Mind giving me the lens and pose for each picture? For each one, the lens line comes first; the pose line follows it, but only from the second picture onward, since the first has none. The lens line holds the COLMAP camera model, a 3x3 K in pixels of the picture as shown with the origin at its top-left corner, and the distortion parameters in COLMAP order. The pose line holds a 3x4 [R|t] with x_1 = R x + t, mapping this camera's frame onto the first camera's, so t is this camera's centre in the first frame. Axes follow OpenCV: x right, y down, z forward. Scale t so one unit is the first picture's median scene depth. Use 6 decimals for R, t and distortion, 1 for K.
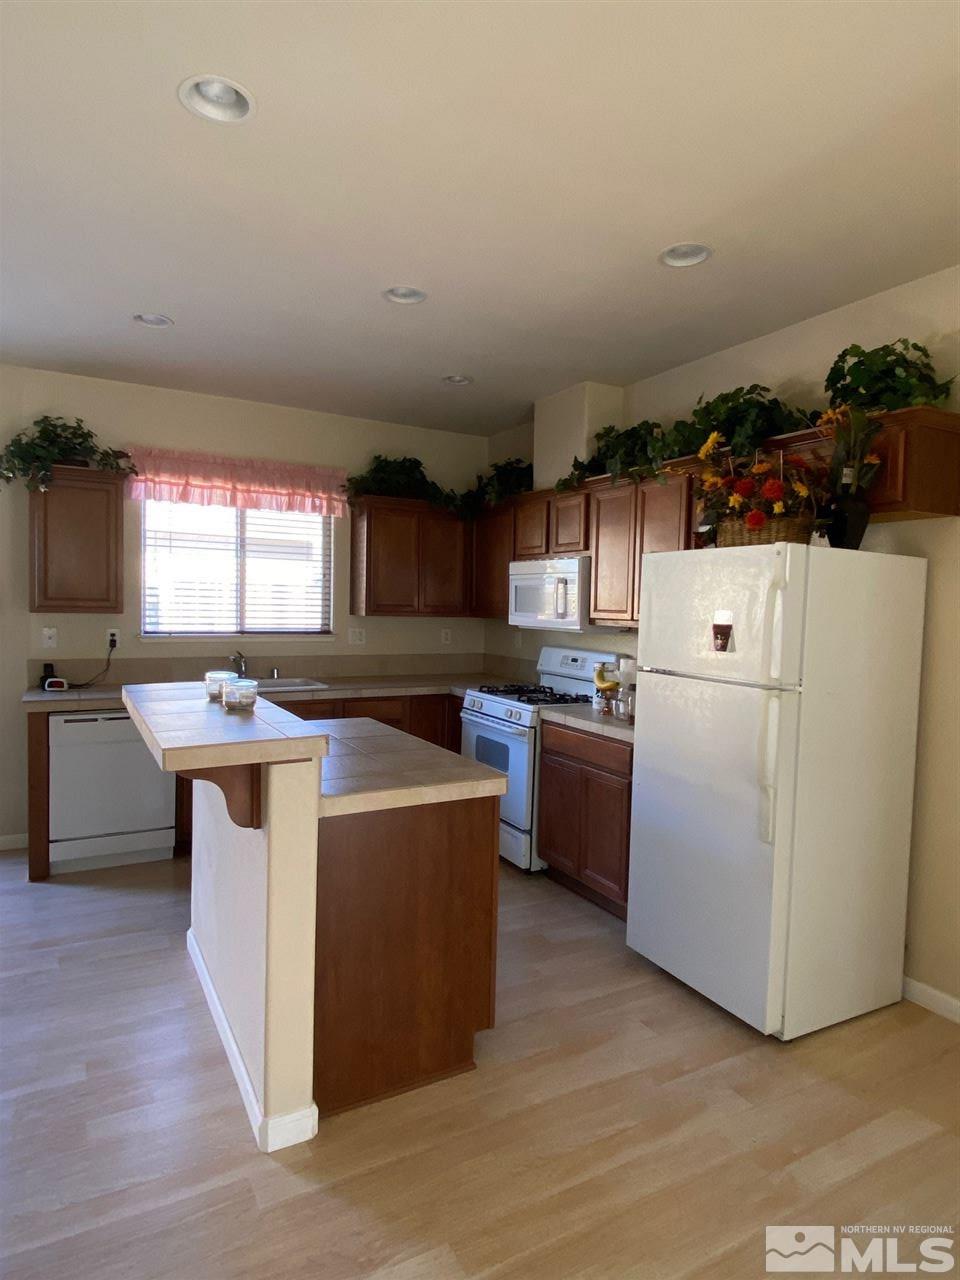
lens RADIAL K [[717.5, 0, 480.0], [0, 717.5, 640.0], [0, 0, 1]] dist [0.057090, -0.054181]
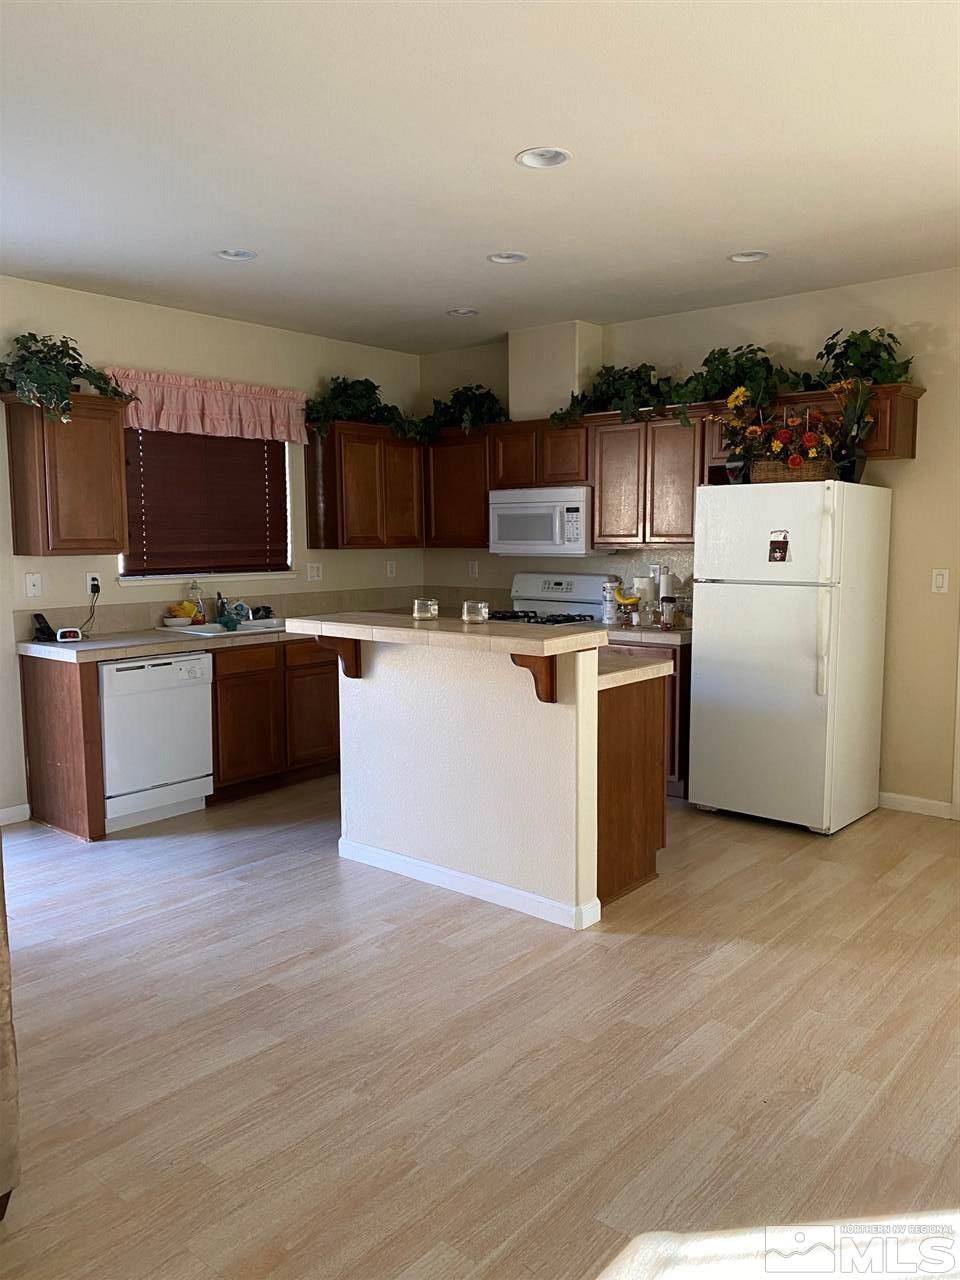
lens RADIAL K [[937.3, 0, 480.0], [0, 937.3, 640.0], [0, 0, 1]] dist [0.024778, -0.002040]
pose [[0.936087, -0.068217, 0.345090, -0.552812], [0.045636, 0.996276, 0.073152, 0.005279], [-0.348795, -0.052728, 0.935715, -0.307068]]
